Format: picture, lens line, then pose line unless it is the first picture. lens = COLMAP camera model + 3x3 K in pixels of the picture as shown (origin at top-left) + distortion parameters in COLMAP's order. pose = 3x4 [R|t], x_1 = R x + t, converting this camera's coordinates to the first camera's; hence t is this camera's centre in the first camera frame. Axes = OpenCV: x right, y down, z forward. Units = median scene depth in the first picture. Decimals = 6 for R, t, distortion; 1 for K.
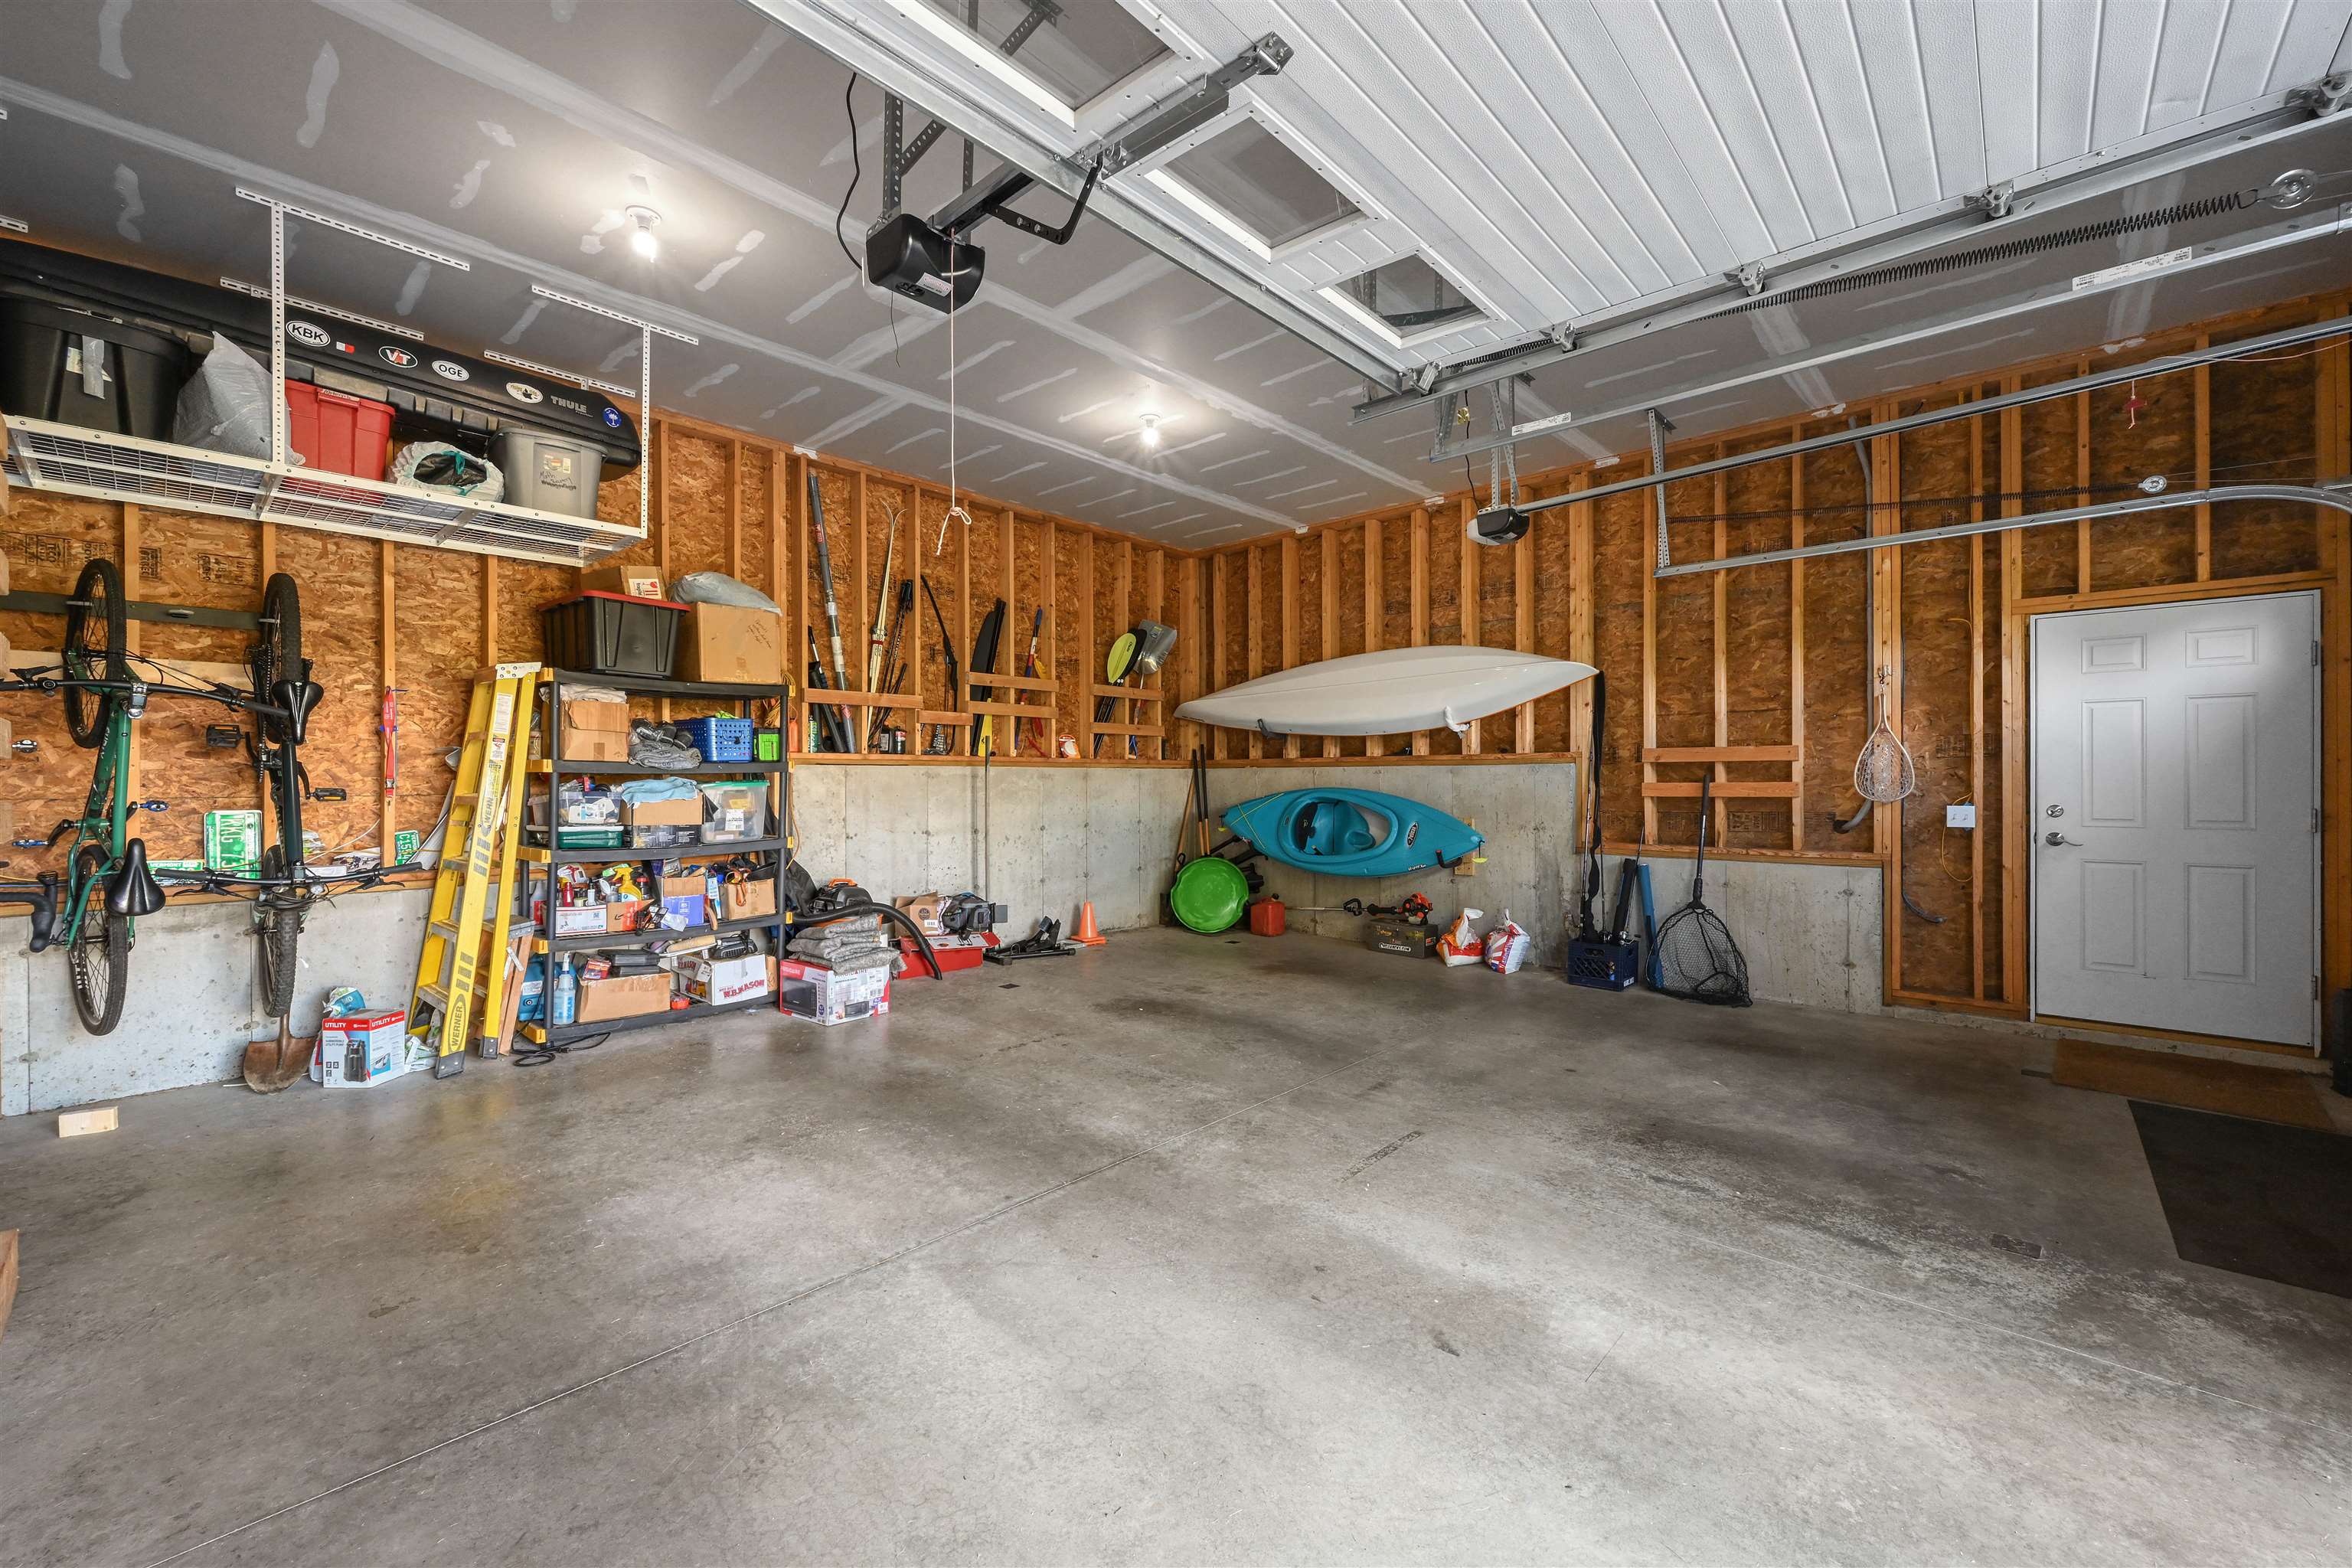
lens RADIAL K [[942.4, 0, 1189.4], [0, 942.4, 783.4], [0, 0, 1]] dist [-0.000511, -0.000173]
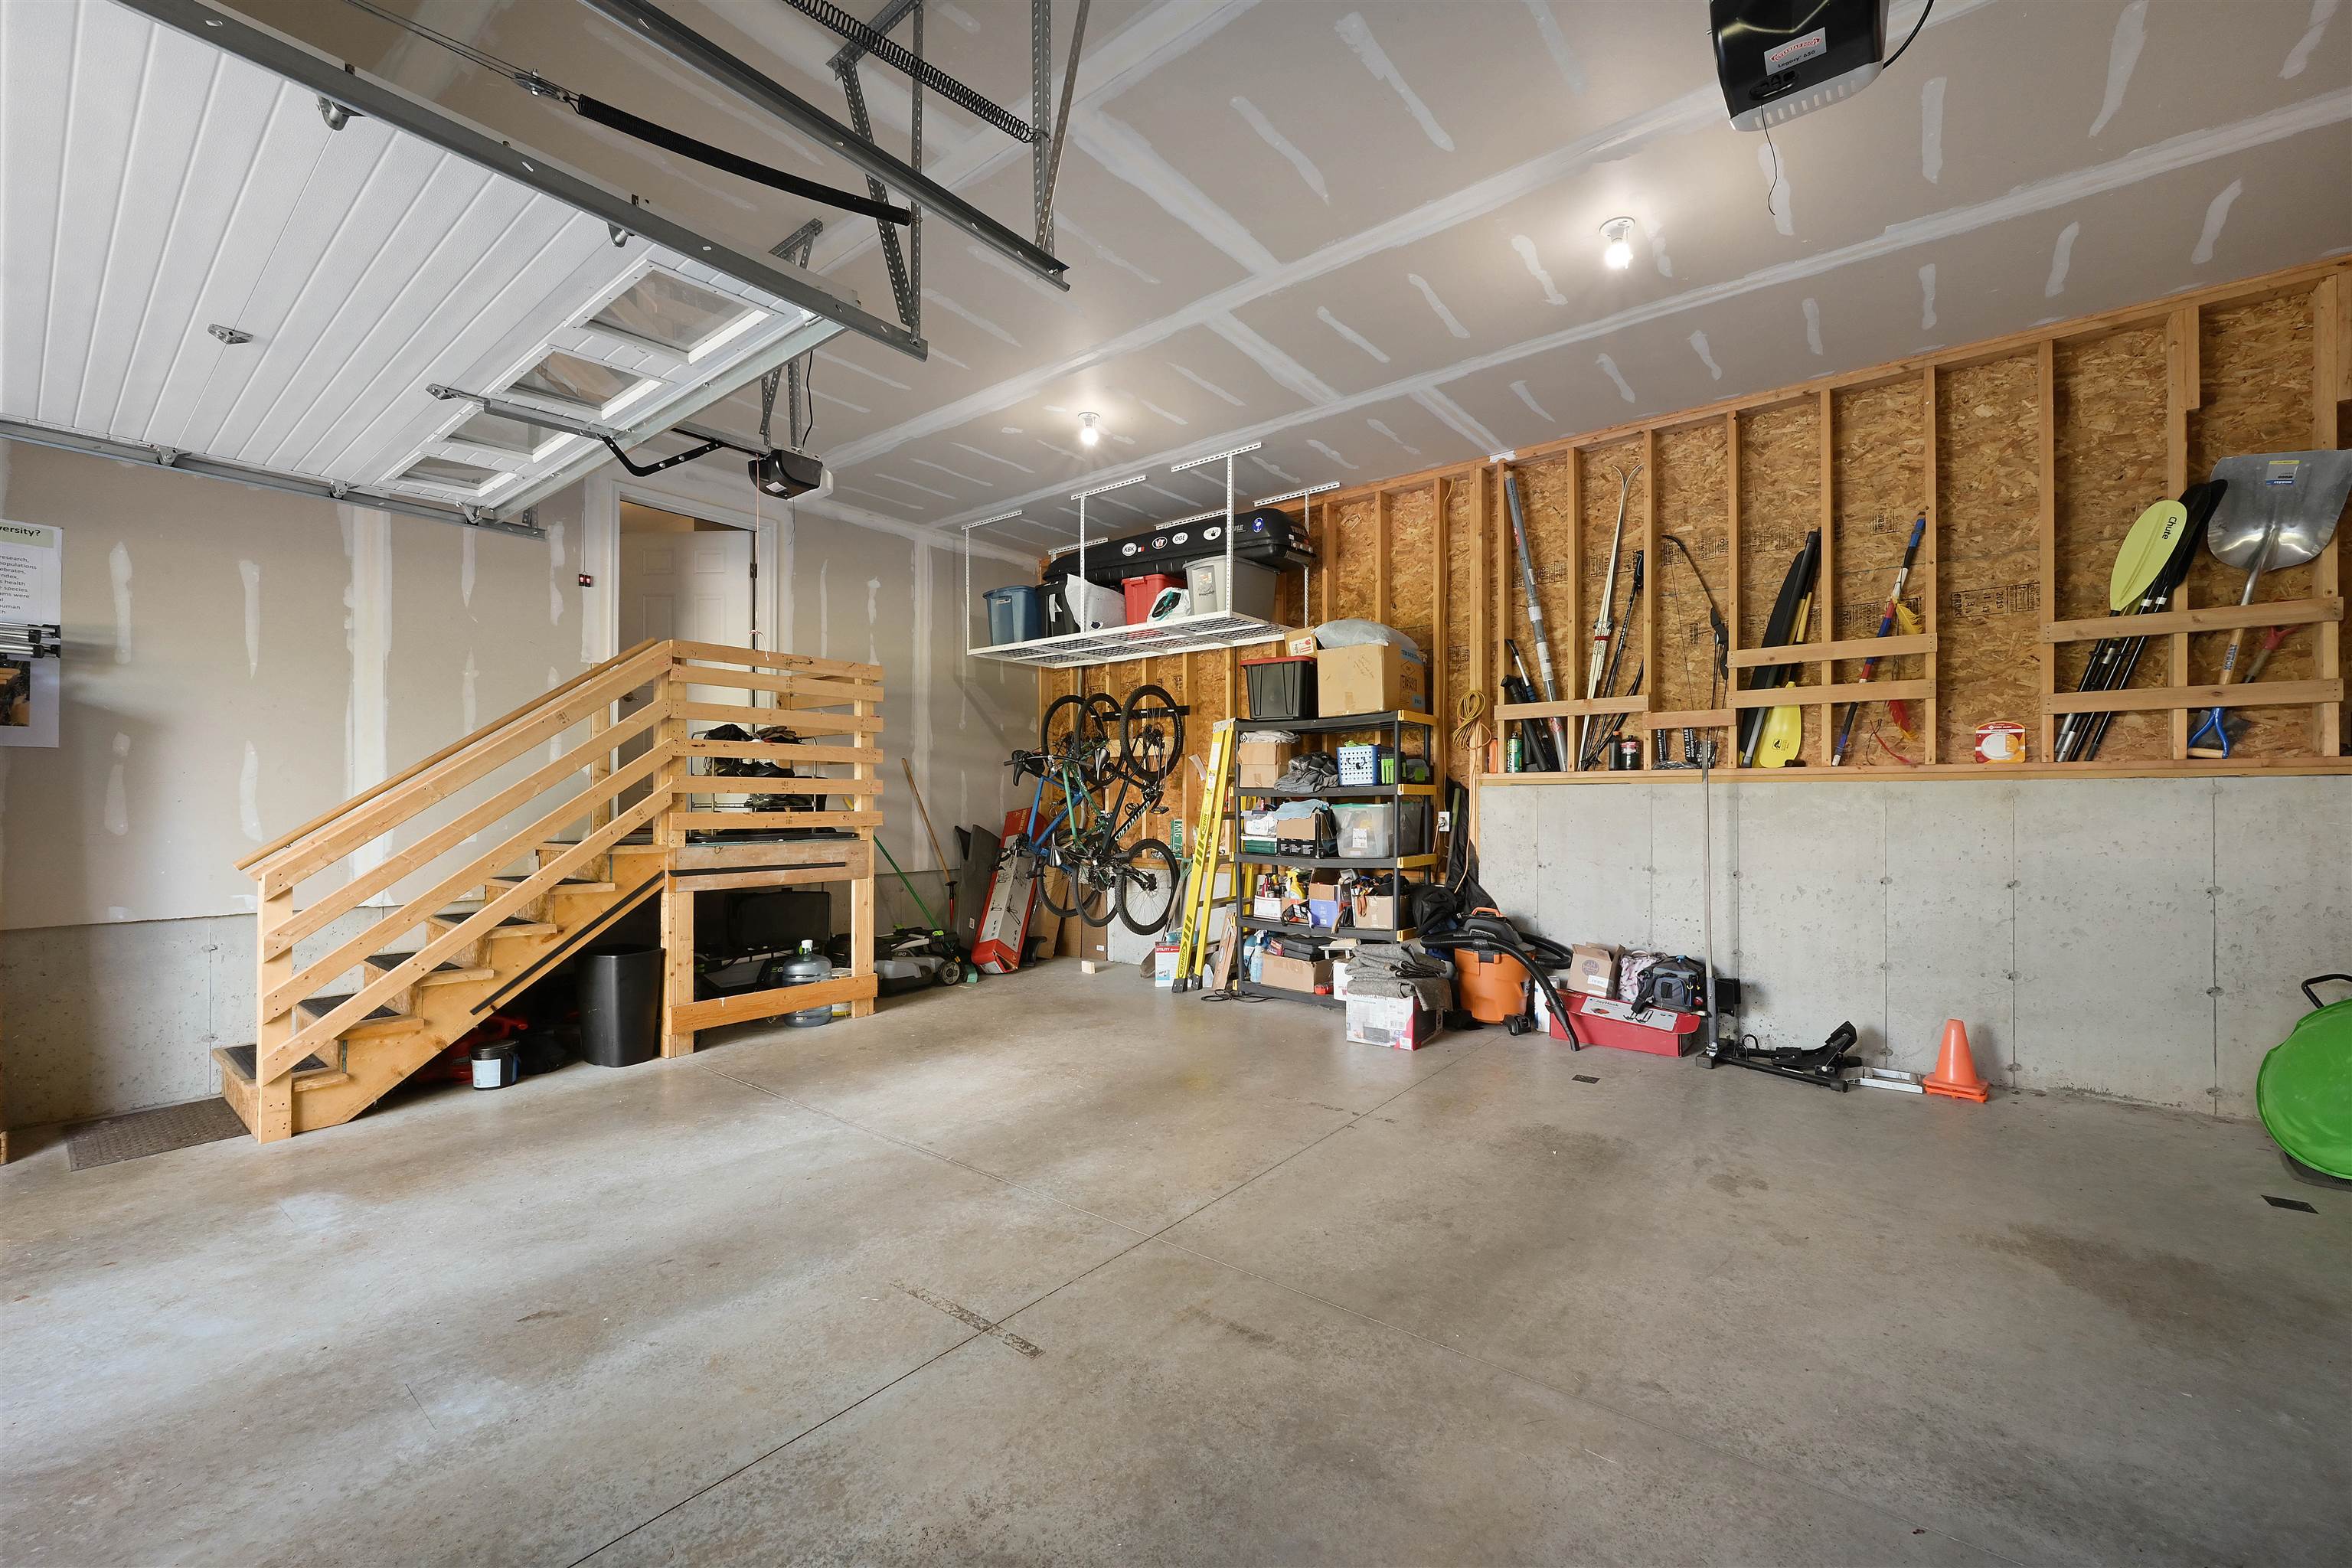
lens RADIAL K [[943.3, 0, 1181.3], [0, 943.3, 802.4], [0, 0, 1]] dist [-0.000536, 0.000176]
pose [[0.057702, 0.003686, -0.998327, 0.781004], [-0.002075, 0.999991, 0.003572, -0.008758], [0.998332, 0.001866, 0.057709, 0.928104]]
